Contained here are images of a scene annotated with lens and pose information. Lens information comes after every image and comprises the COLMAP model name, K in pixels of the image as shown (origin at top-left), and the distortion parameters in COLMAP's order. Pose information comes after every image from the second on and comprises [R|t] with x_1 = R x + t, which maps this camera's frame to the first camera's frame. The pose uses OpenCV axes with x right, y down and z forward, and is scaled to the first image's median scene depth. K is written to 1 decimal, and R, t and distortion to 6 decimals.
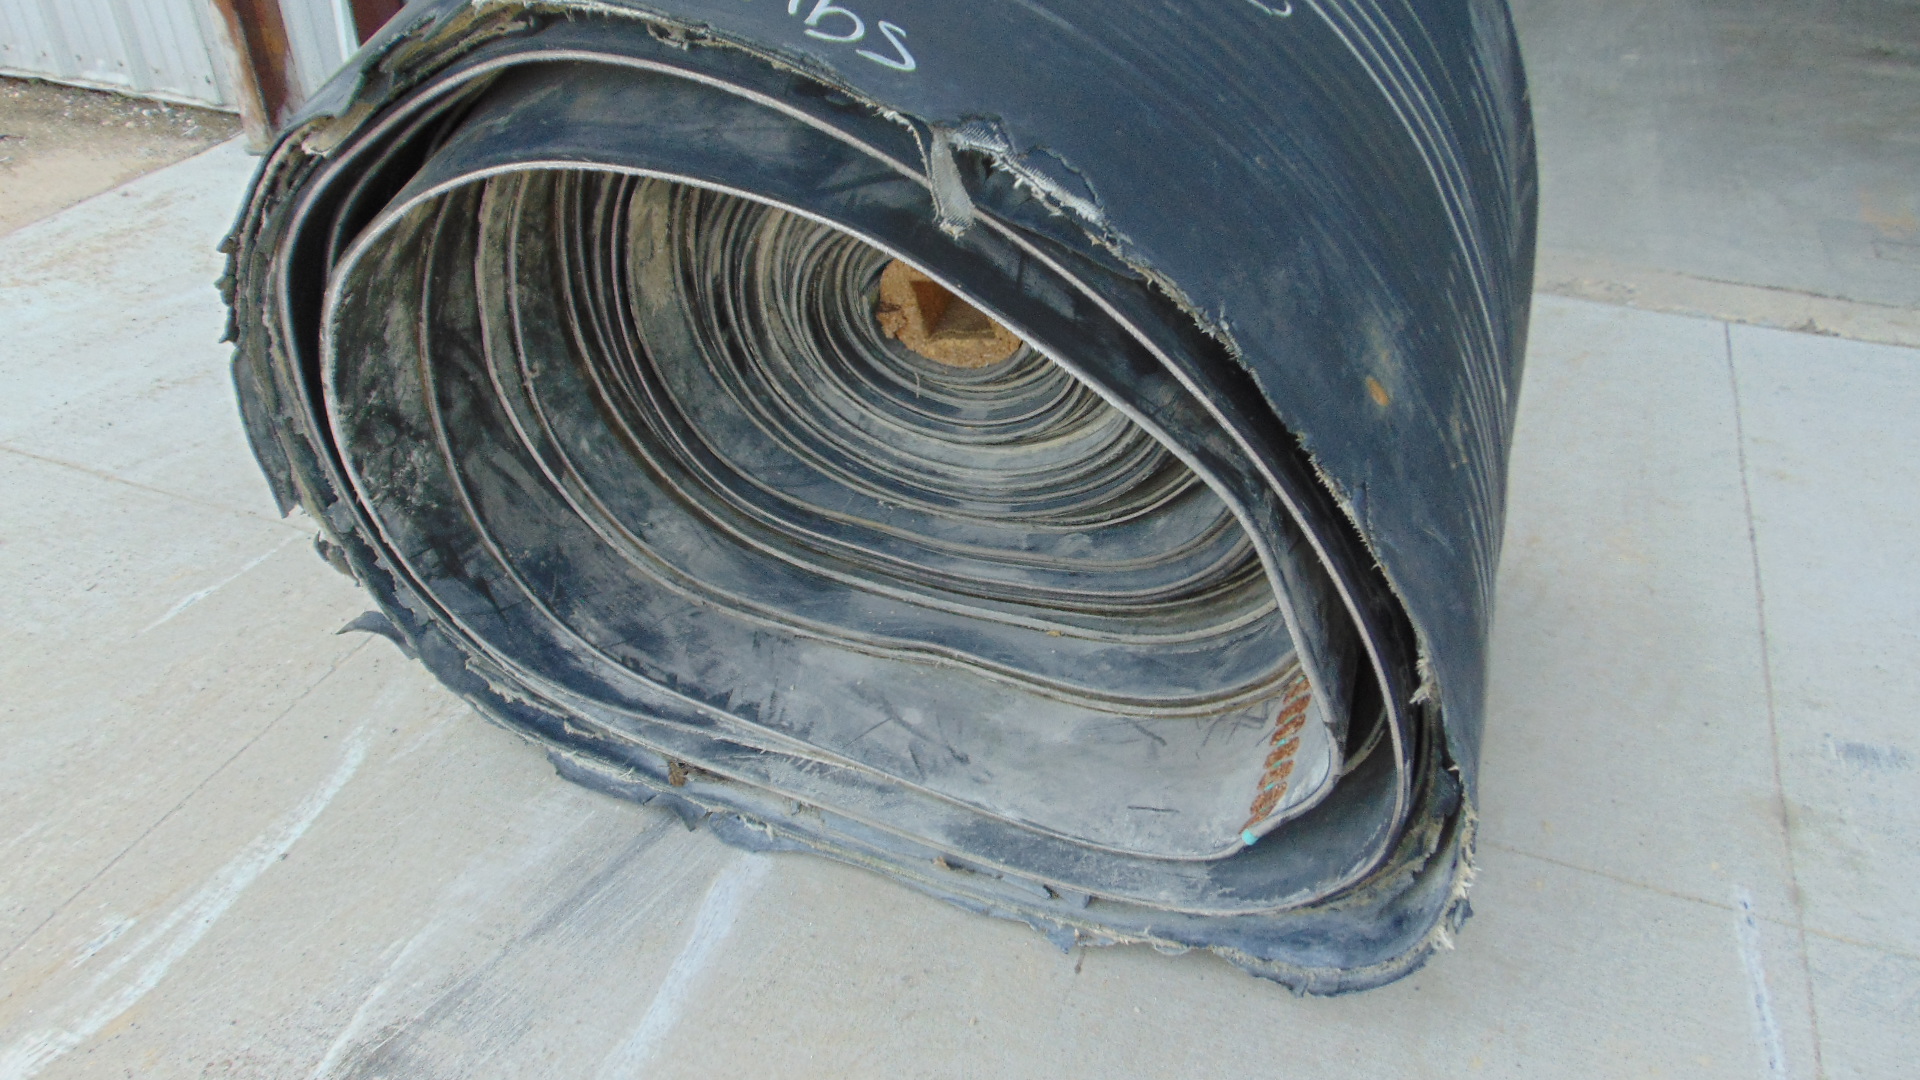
lens RADIAL K [[1434.8, 0, 955.1], [0, 1434.8, 547.0], [0, 0, 1]] dist [-0.035061, 0.071135]
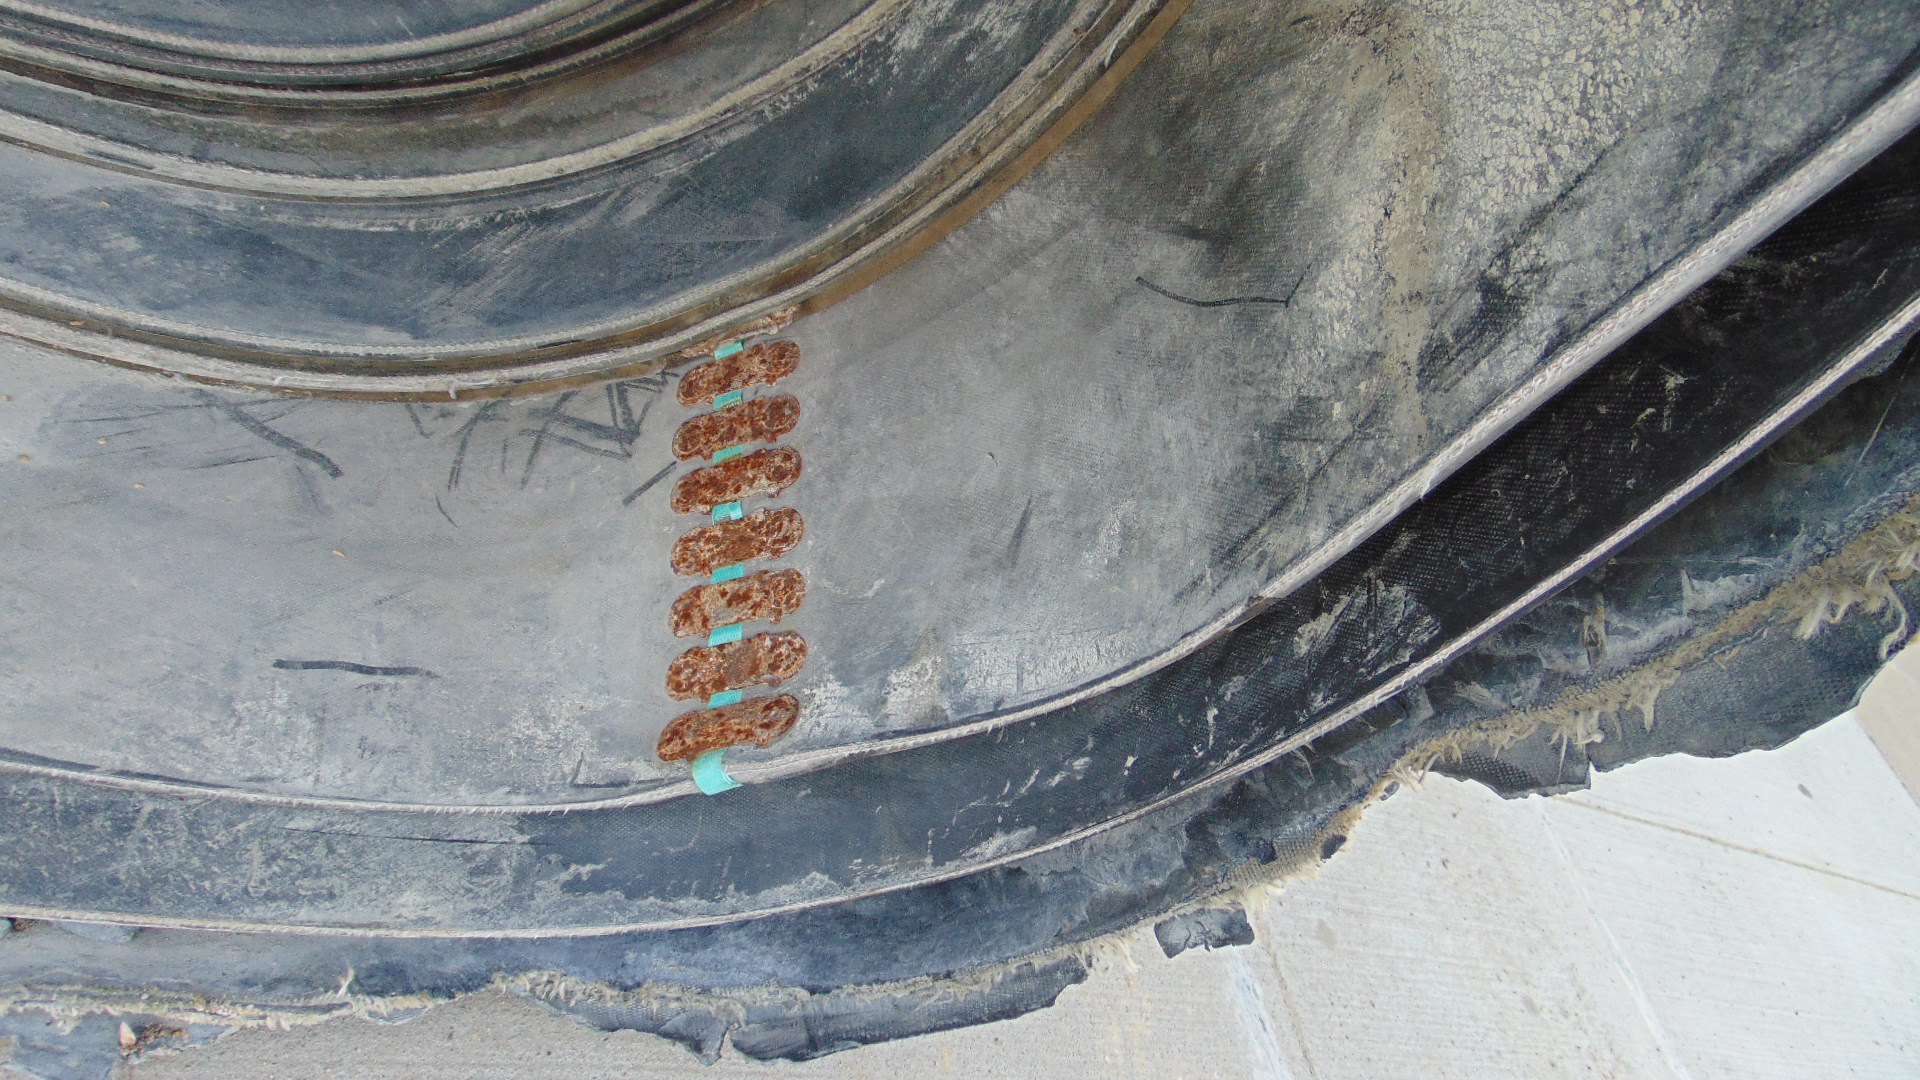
lens RADIAL K [[1434.8, 0, 951.7], [0, 1434.8, 540.4], [0, 0, 1]] dist [-0.035061, 0.071135]
pose [[0.656791, -0.057122, 0.751906, -0.035273], [-0.191250, 0.951906, 0.239373, 0.028694], [-0.729417, -0.301020, 0.614279, 0.604532]]
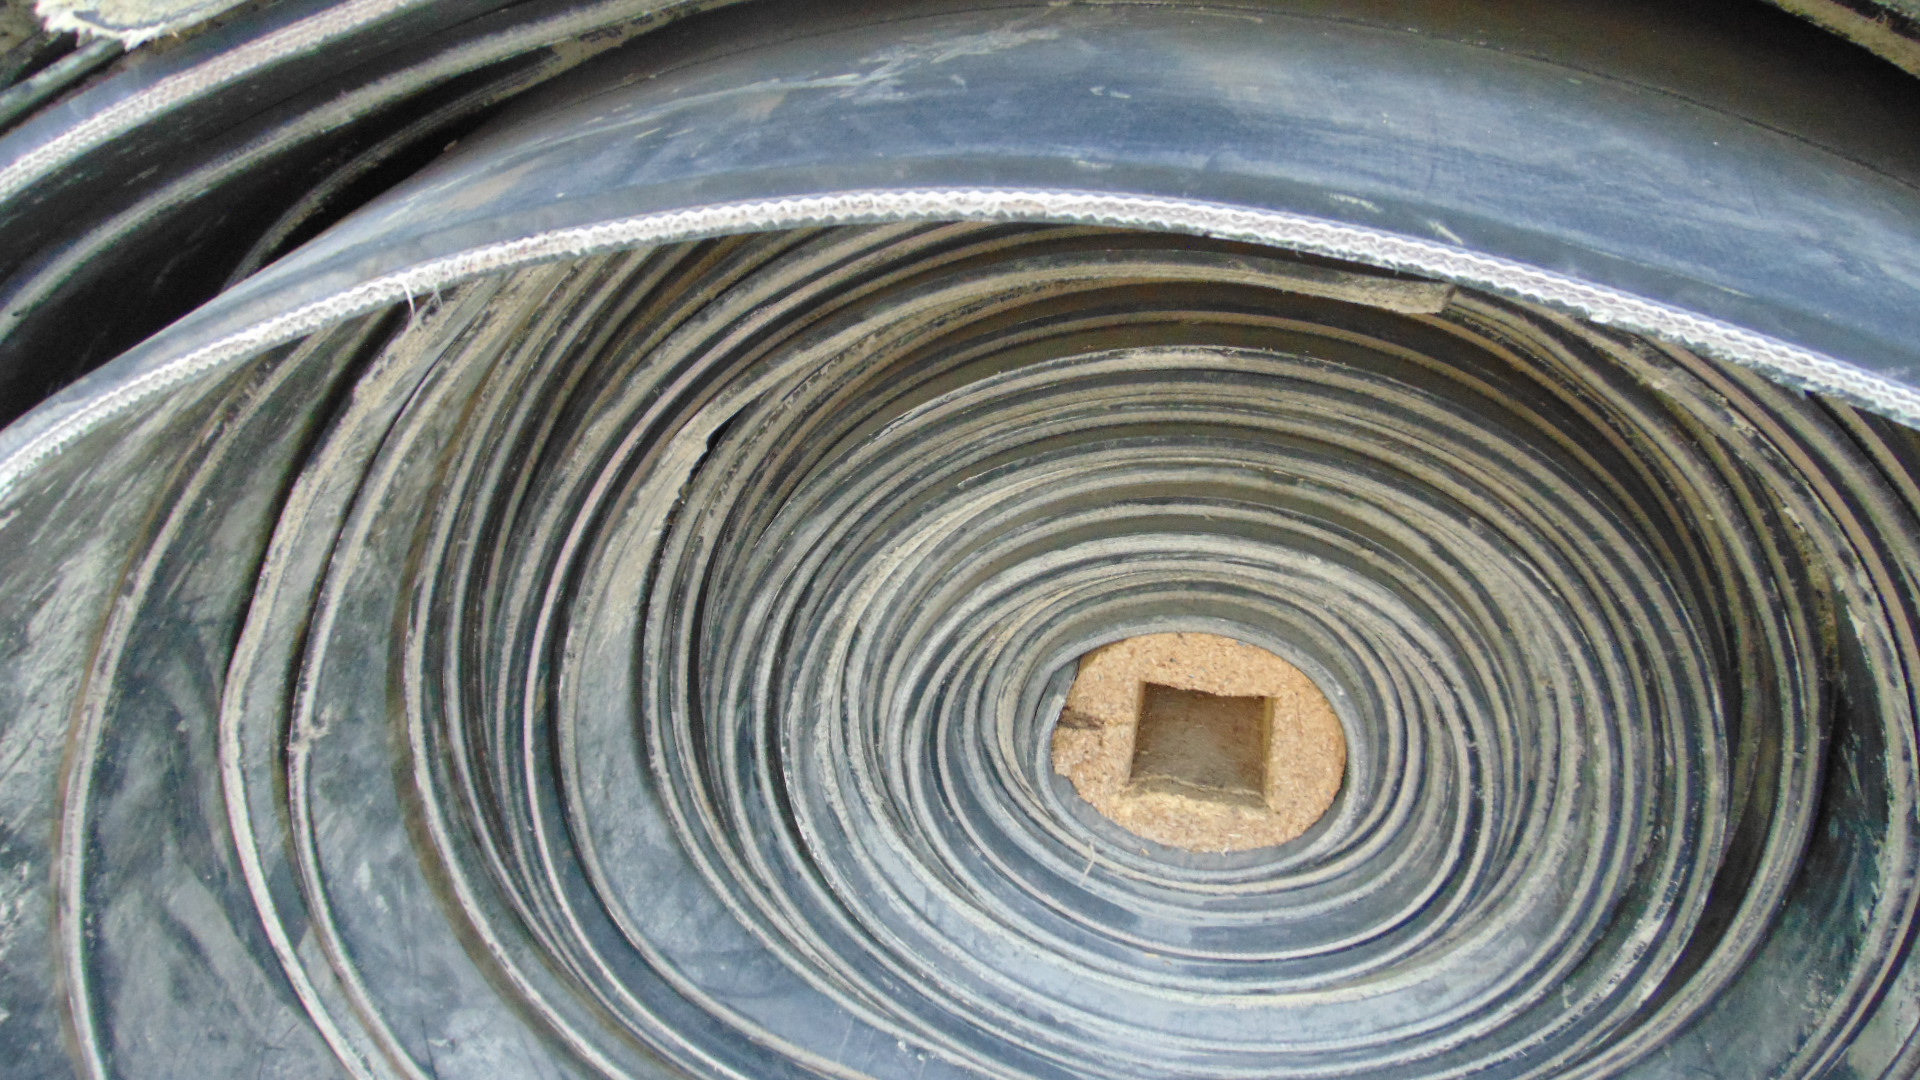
lens RADIAL K [[1434.8, 0, 954.4], [0, 1434.8, 533.7], [0, 0, 1]] dist [-0.035061, 0.071135]
pose [[0.941541, 0.192339, 0.276598, -0.238938], [-0.121900, 0.959880, -0.252529, -0.089525], [-0.314072, 0.204049, 0.927212, 0.485505]]
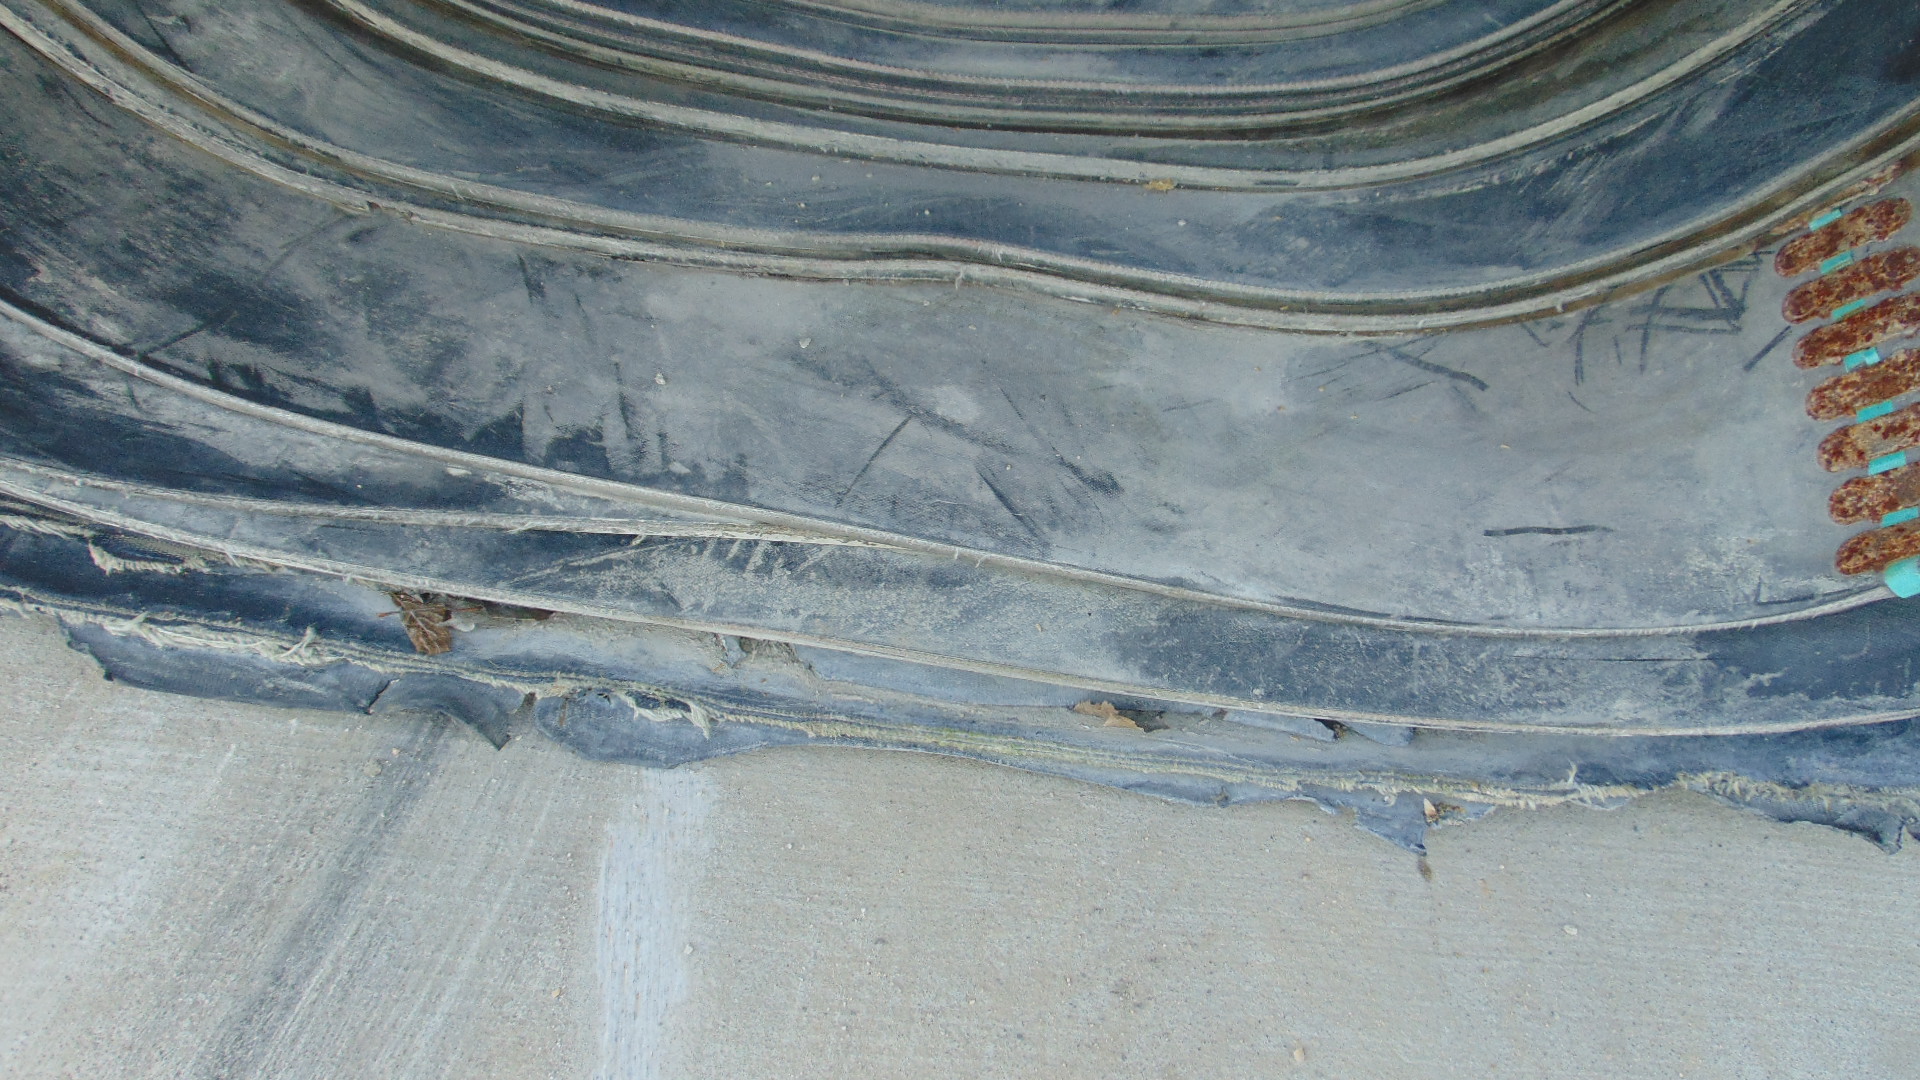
lens RADIAL K [[1434.8, 0, 953.9], [0, 1434.8, 541.8], [0, 0, 1]] dist [-0.035061, 0.071135]
pose [[0.934006, -0.186532, 0.304694, -0.175200], [0.089319, 0.947708, 0.306384, 0.020351], [-0.345912, -0.258950, 0.901826, 0.577550]]
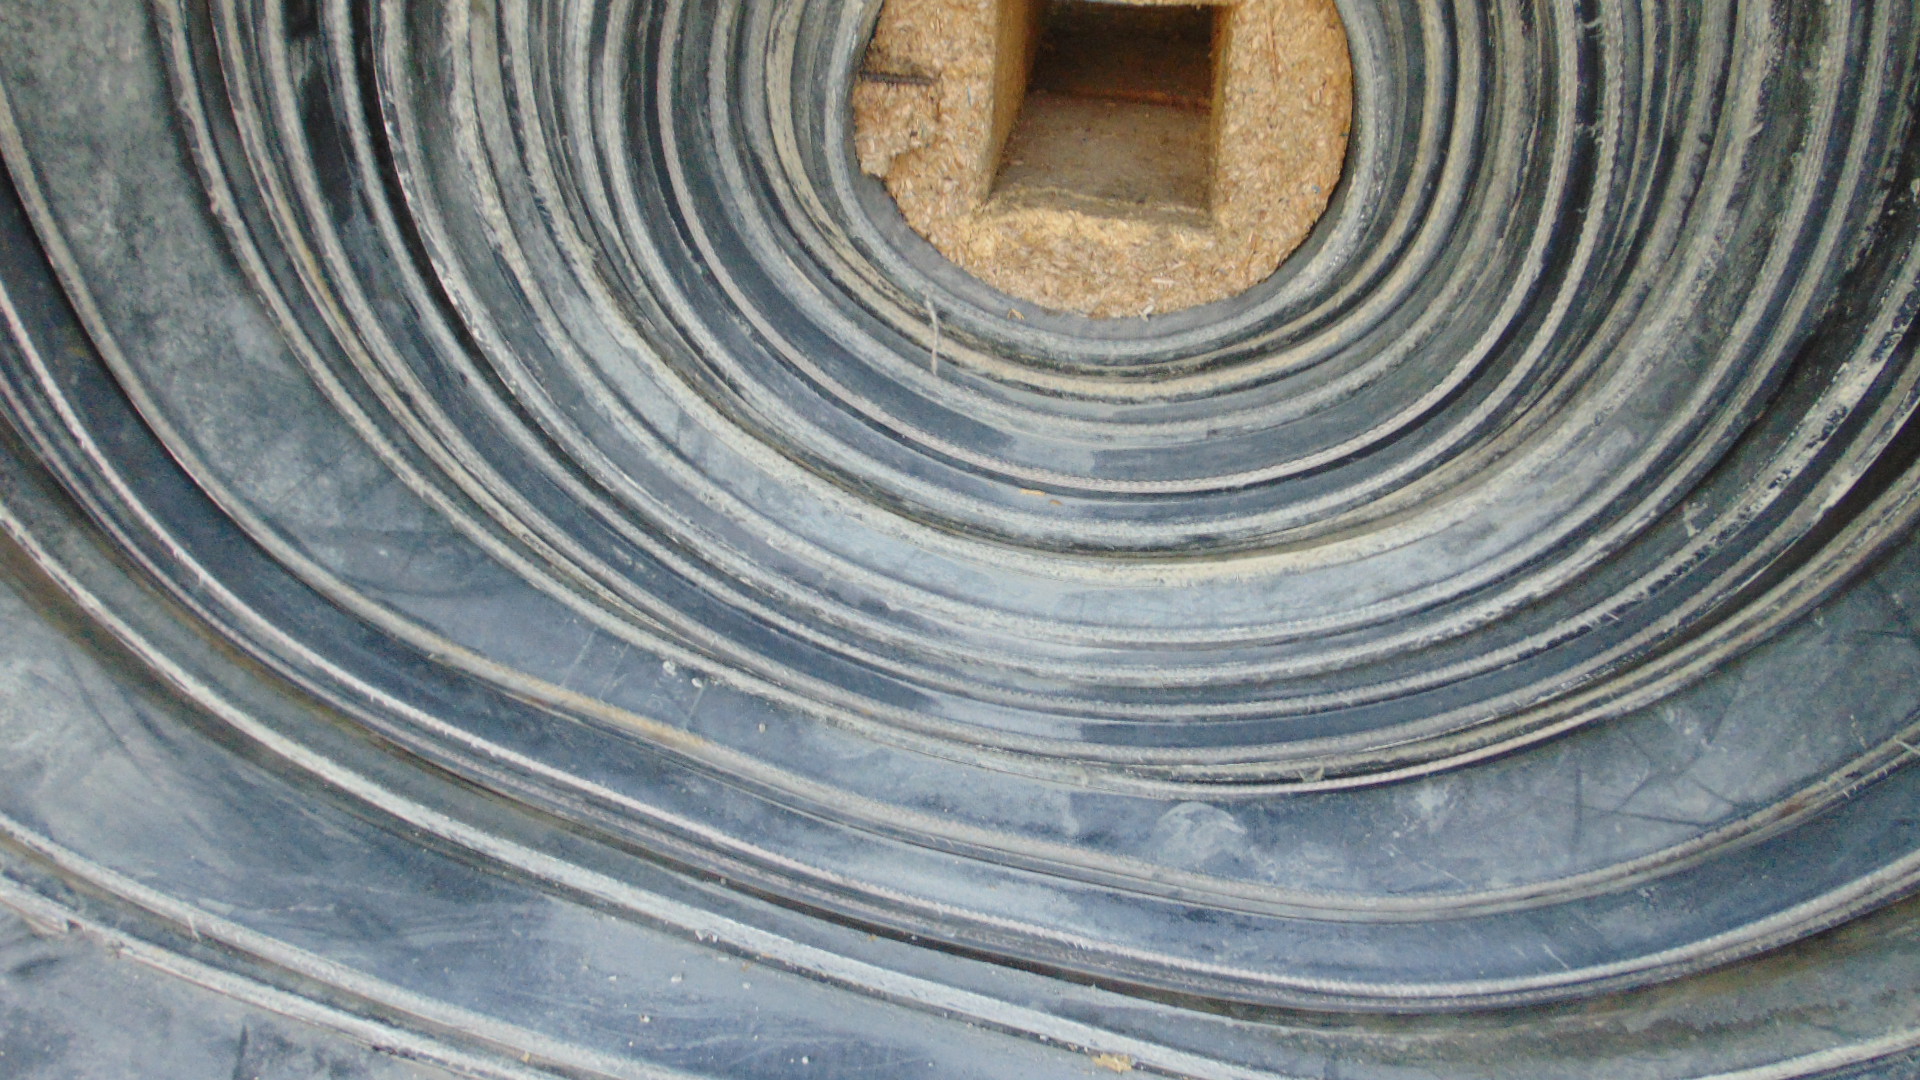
lens RADIAL K [[1434.8, 0, 952.7], [0, 1434.8, 540.7], [0, 0, 1]] dist [-0.035061, 0.071135]
pose [[0.931568, 0.127917, 0.340320, -0.121998], [-0.096745, 0.989529, -0.107112, -0.033028], [-0.350458, 0.066858, 0.934189, 0.682024]]
